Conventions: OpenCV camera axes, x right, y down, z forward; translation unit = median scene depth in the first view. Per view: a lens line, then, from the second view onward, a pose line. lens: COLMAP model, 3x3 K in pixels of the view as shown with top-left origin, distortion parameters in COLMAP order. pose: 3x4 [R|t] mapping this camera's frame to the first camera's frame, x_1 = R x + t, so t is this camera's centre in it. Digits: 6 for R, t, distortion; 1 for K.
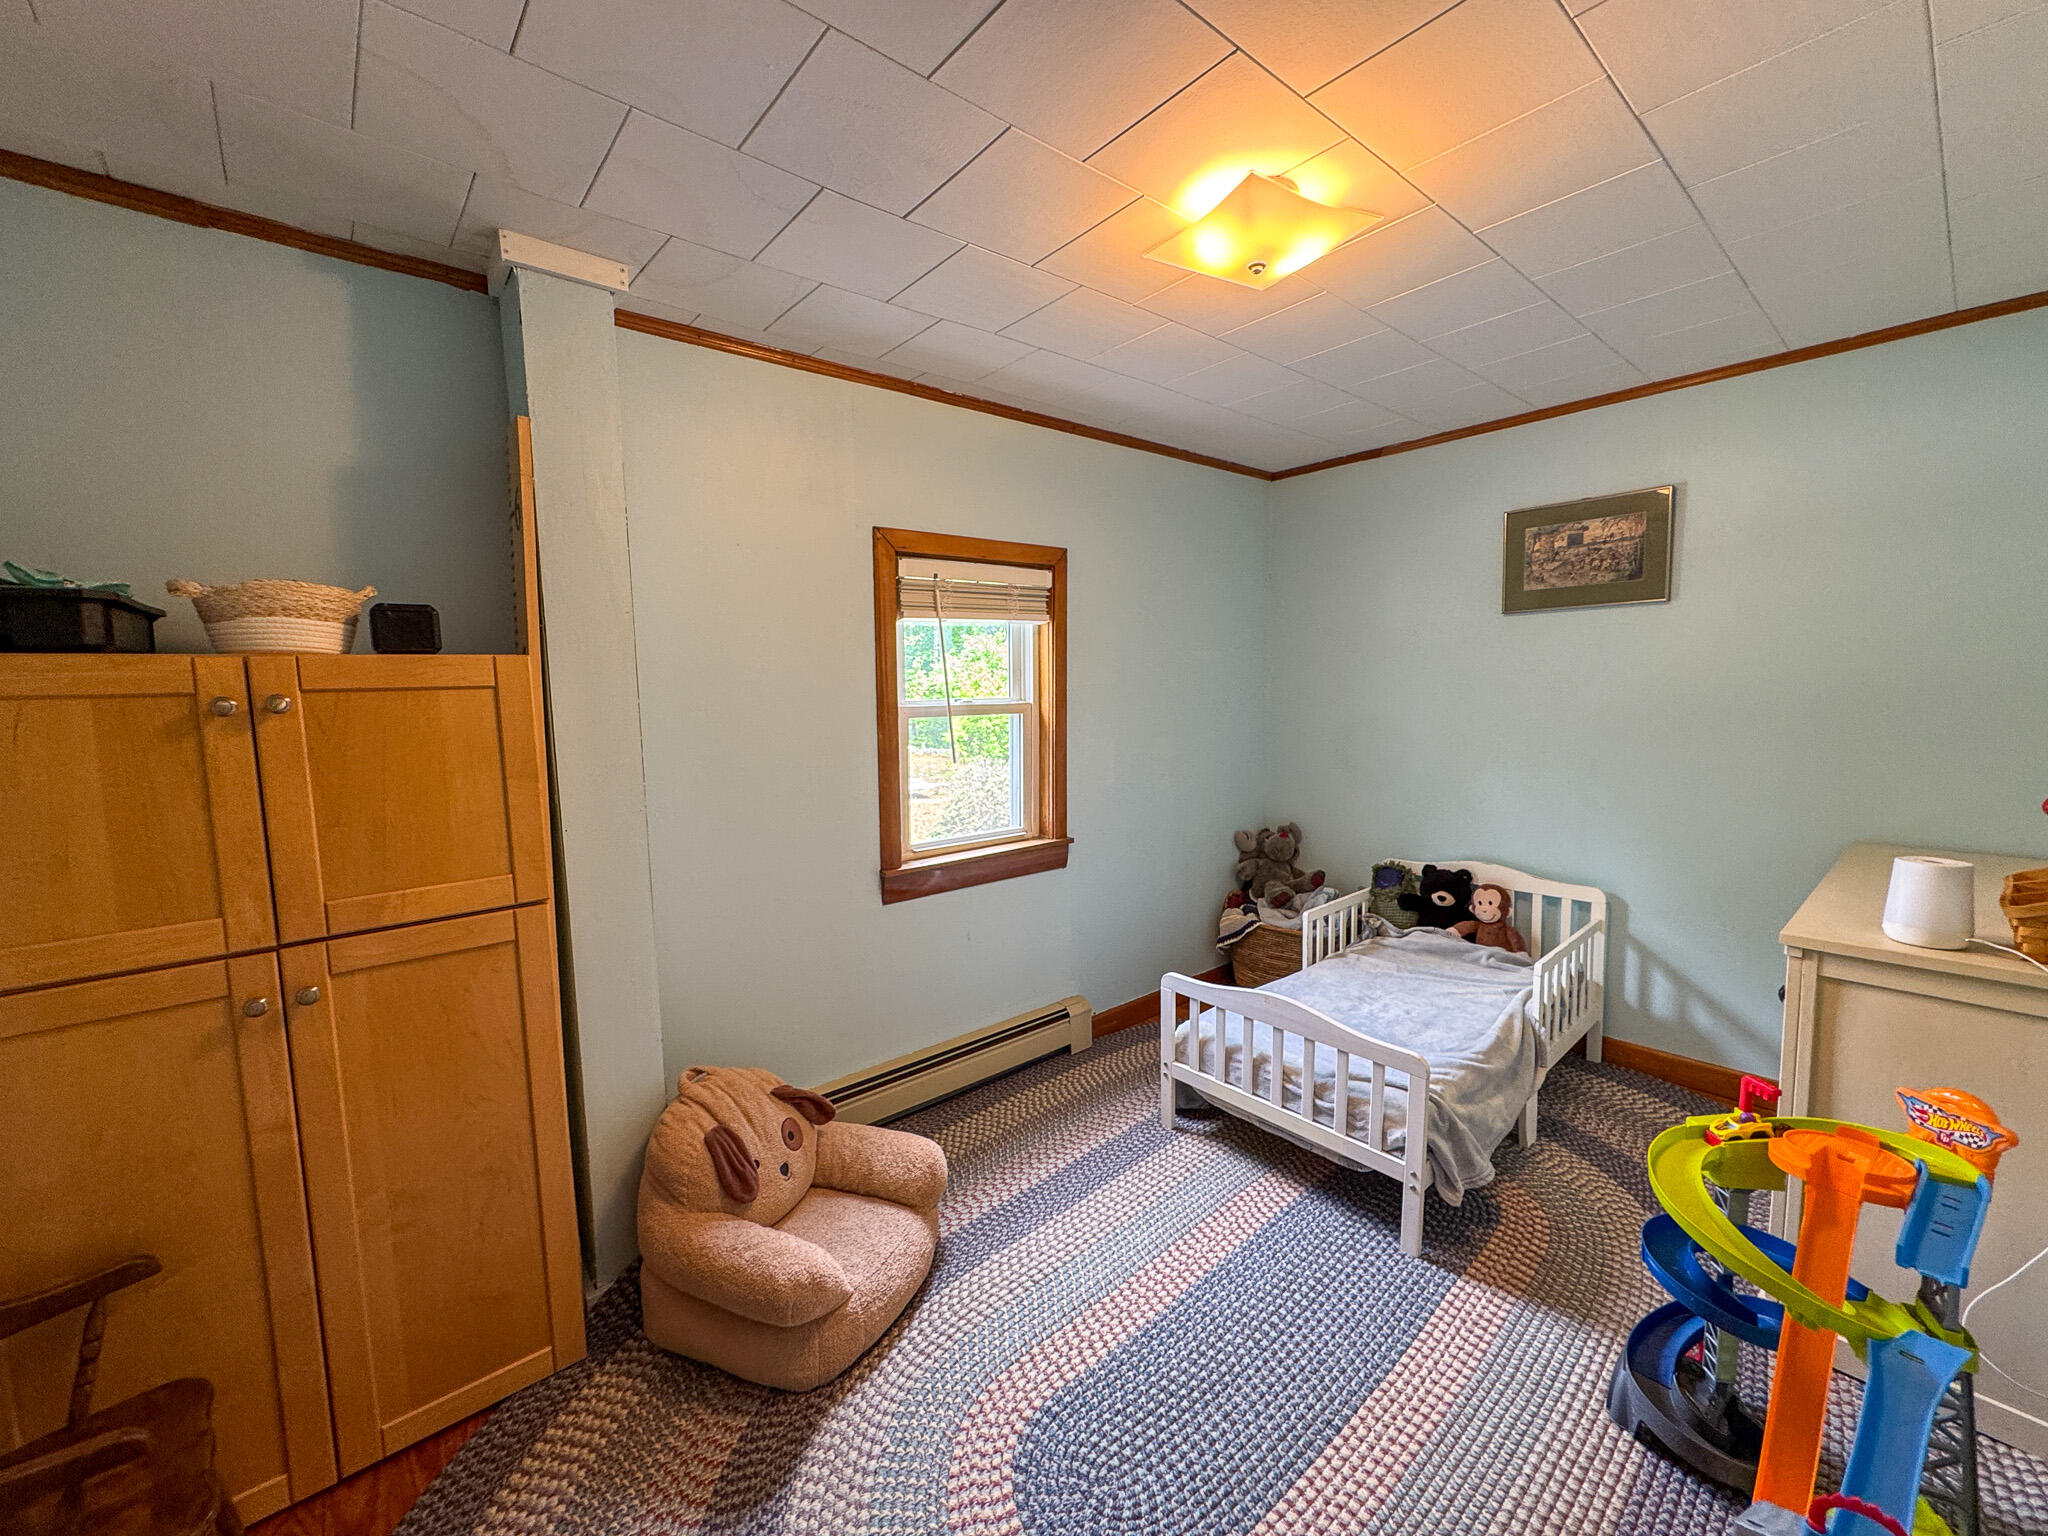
lens RADIAL K [[828.9, 0, 1024.8], [0, 828.9, 763.7], [0, 0, 1]] dist [-0.002764, 0.000393]
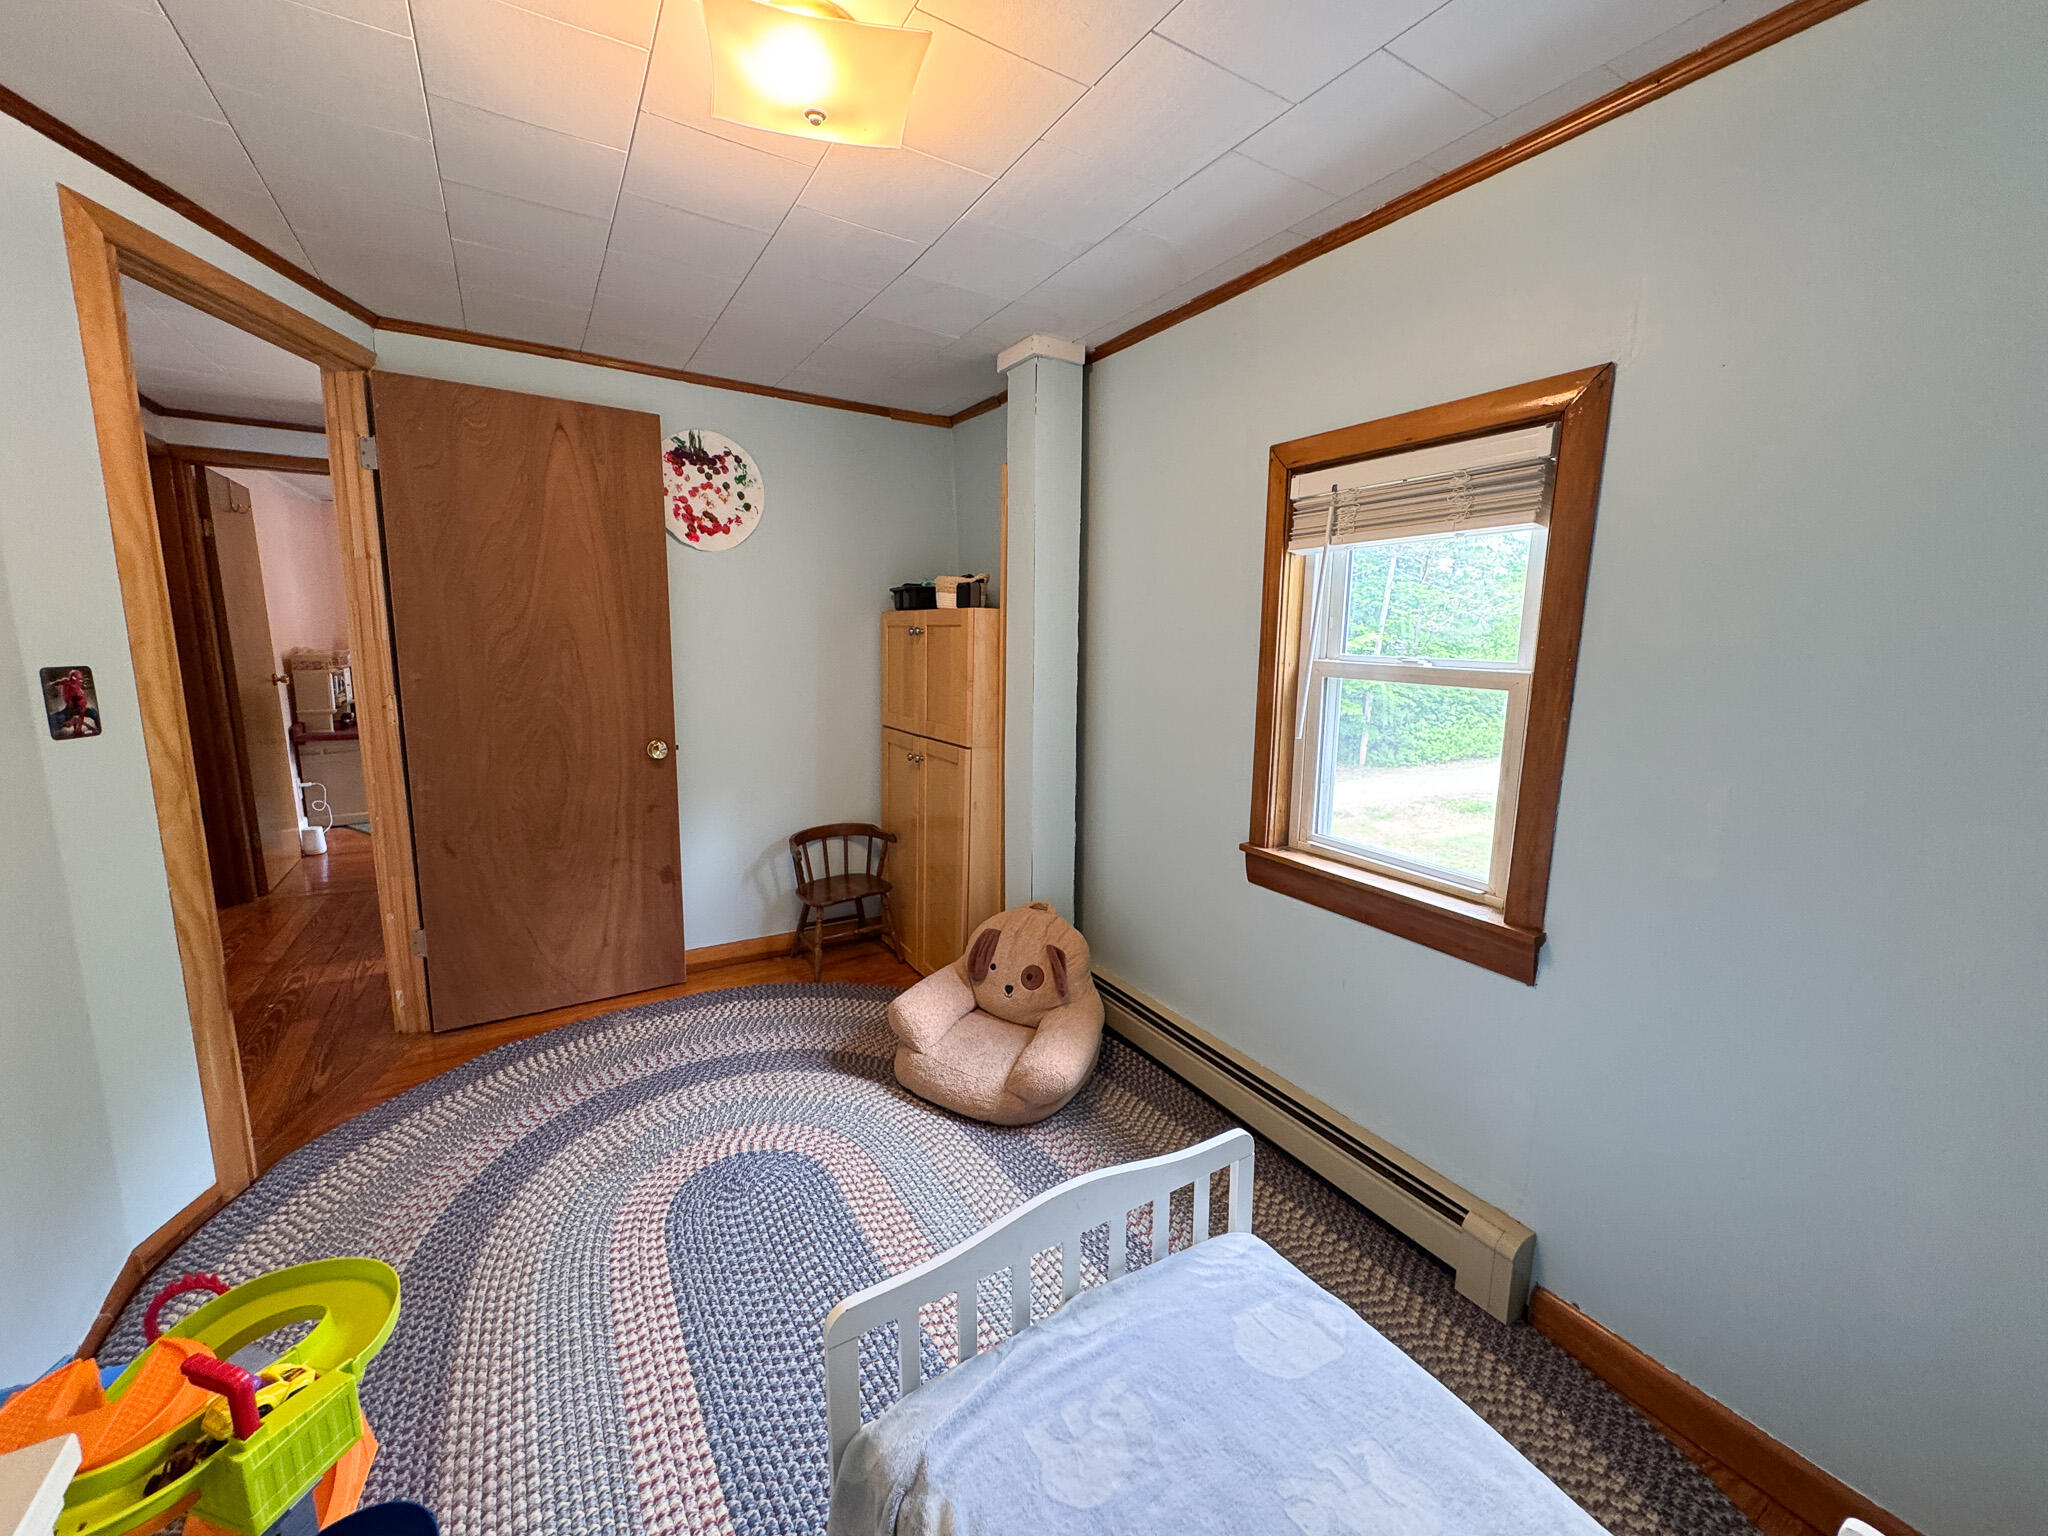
lens RADIAL K [[828.9, 0, 1028.5], [0, 828.9, 770.4], [0, 0, 1]] dist [-0.002764, 0.000393]
pose [[-0.168305, 0.181546, -0.968873, 1.020728], [-0.108779, 0.973470, 0.201304, -0.143254], [0.979715, 0.139273, -0.144091, 1.261828]]
